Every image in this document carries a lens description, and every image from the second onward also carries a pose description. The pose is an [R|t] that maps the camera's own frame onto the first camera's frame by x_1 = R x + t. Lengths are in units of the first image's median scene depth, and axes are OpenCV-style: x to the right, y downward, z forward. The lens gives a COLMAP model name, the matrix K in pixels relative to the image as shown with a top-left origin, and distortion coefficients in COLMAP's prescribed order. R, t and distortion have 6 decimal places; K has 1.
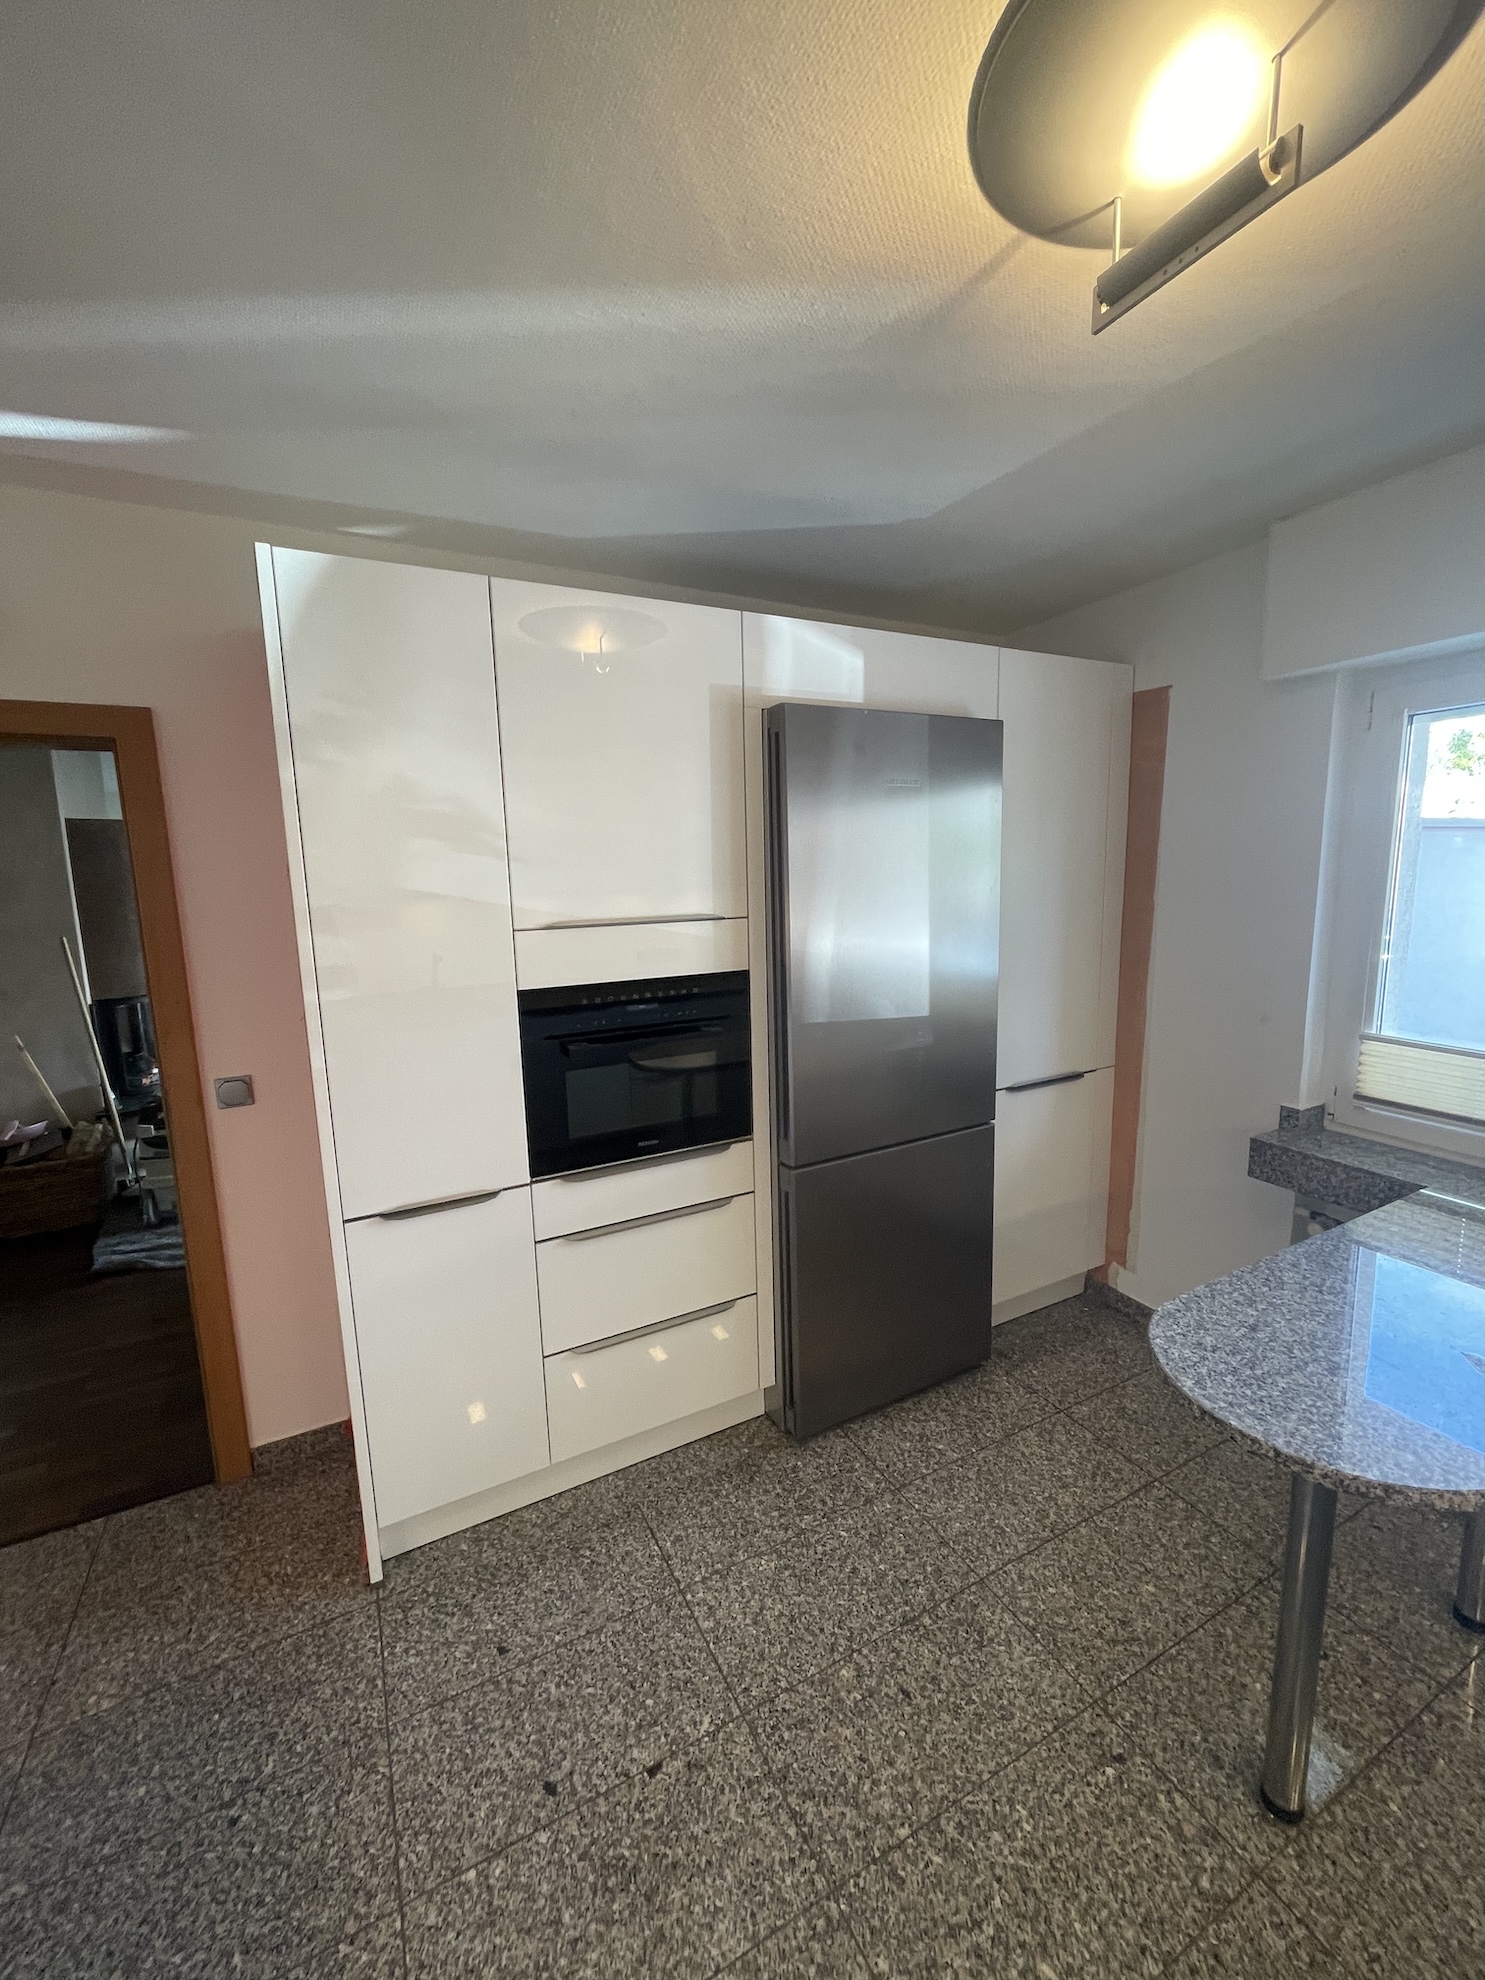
lens RADIAL K [[796.3, 0, 746.6], [0, 796.3, 984.8], [0, 0, 1]] dist [-0.004024, 0.000313]
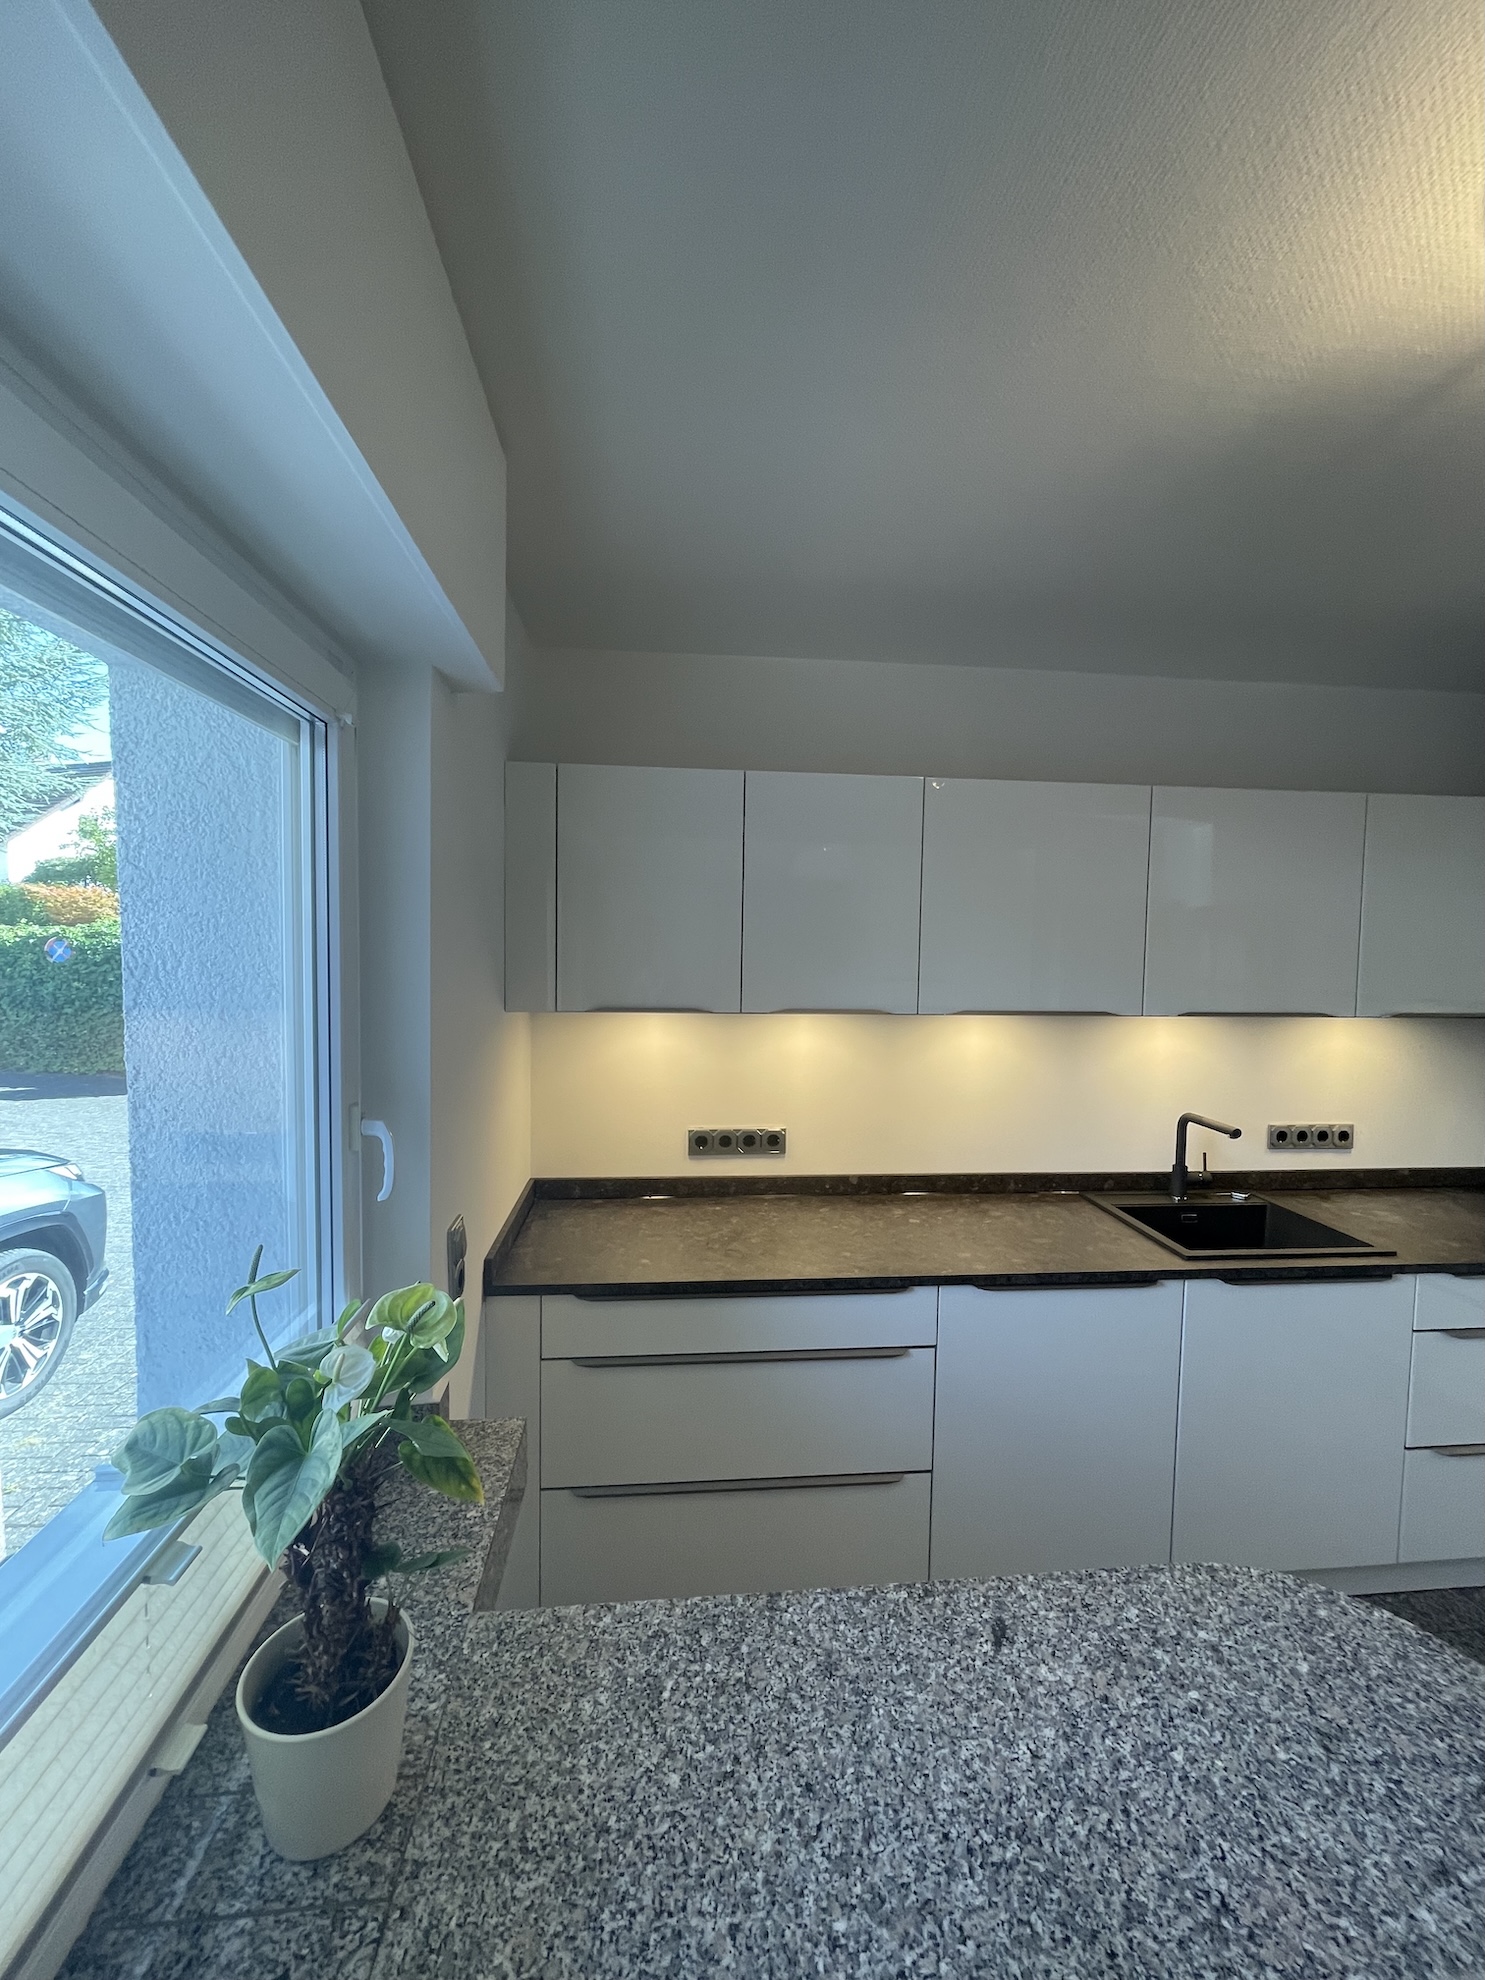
lens RADIAL K [[796.3, 0, 743.7], [0, 796.3, 983.6], [0, 0, 1]] dist [-0.004024, 0.000313]
pose [[-0.926733, -0.008471, 0.375625, 0.811252], [0.061405, 0.982889, 0.173663, -0.255250], [-0.370669, 0.184004, -0.910356, 1.429182]]
